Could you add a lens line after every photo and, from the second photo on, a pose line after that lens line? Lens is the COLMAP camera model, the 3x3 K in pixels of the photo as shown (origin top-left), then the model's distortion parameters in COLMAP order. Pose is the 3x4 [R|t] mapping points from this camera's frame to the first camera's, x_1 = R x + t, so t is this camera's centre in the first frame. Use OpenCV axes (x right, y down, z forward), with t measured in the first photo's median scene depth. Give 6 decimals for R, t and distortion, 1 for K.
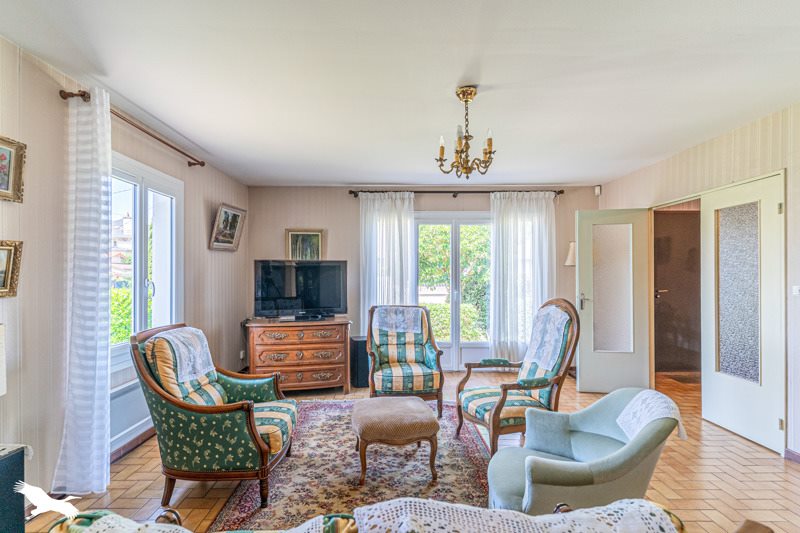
lens RADIAL K [[385.6, 0, 394.2], [0, 385.6, 269.1], [0, 0, 1]] dist [0.001553, -0.000431]
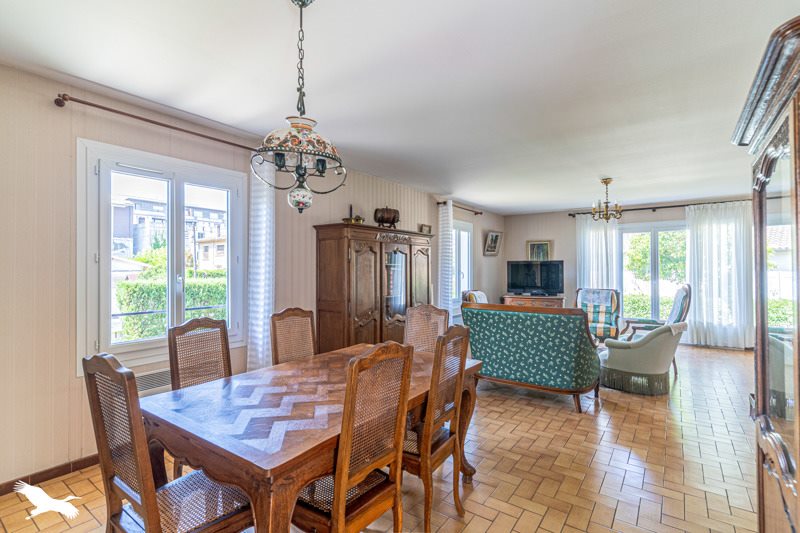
lens RADIAL K [[385.6, 0, 395.9], [0, 385.6, 267.3], [0, 0, 1]] dist [0.001553, -0.000431]
pose [[0.800092, -0.004083, -0.599864, 0.278932], [0.005143, 0.999987, 0.000053, 0.002665], [0.599856, -0.003127, 0.800102, -0.695649]]
